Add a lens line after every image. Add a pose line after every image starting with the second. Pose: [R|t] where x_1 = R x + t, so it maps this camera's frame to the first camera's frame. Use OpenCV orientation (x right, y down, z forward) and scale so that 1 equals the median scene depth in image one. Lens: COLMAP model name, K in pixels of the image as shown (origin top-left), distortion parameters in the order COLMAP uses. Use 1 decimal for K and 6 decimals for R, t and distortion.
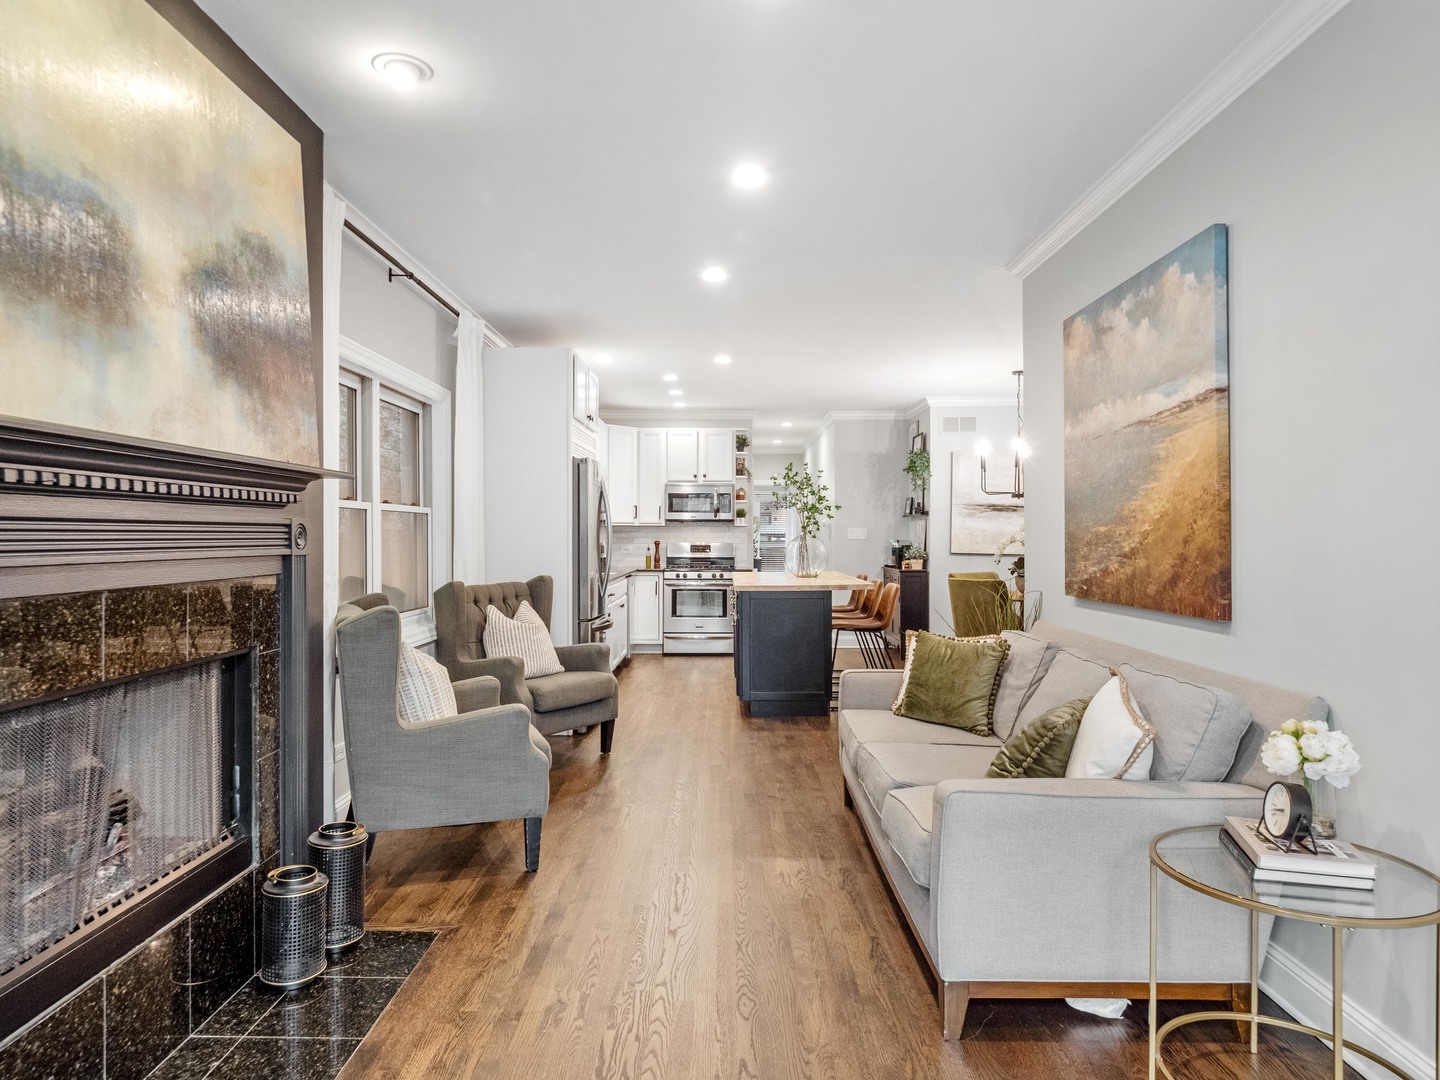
lens RADIAL K [[838.0, 0, 720.0], [0, 838.0, 540.0], [0, 0, 1]] dist [-0.000577, -0.000061]
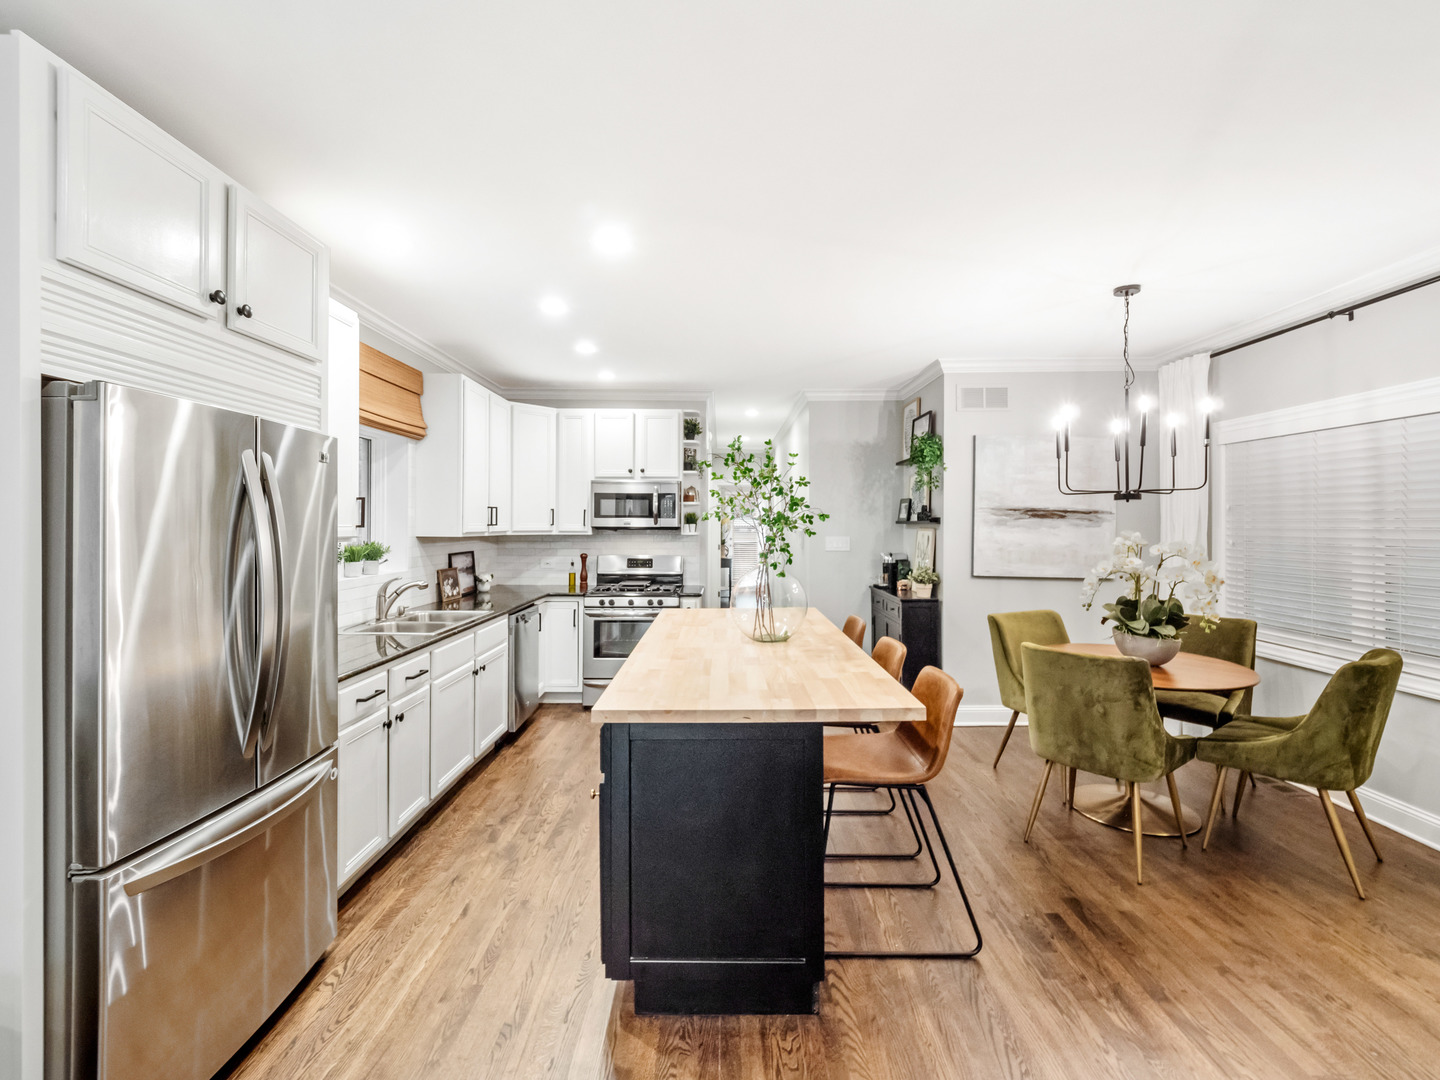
lens RADIAL K [[623.4, 0, 712.1], [0, 623.4, 528.1], [0, 0, 1]] dist [0.002097, -0.000488]
pose [[0.999990, 0.000983, -0.004265, 0.049252], [-0.000987, 0.999999, -0.001078, -0.022974], [0.004264, 0.001082, 0.999990, 0.427460]]
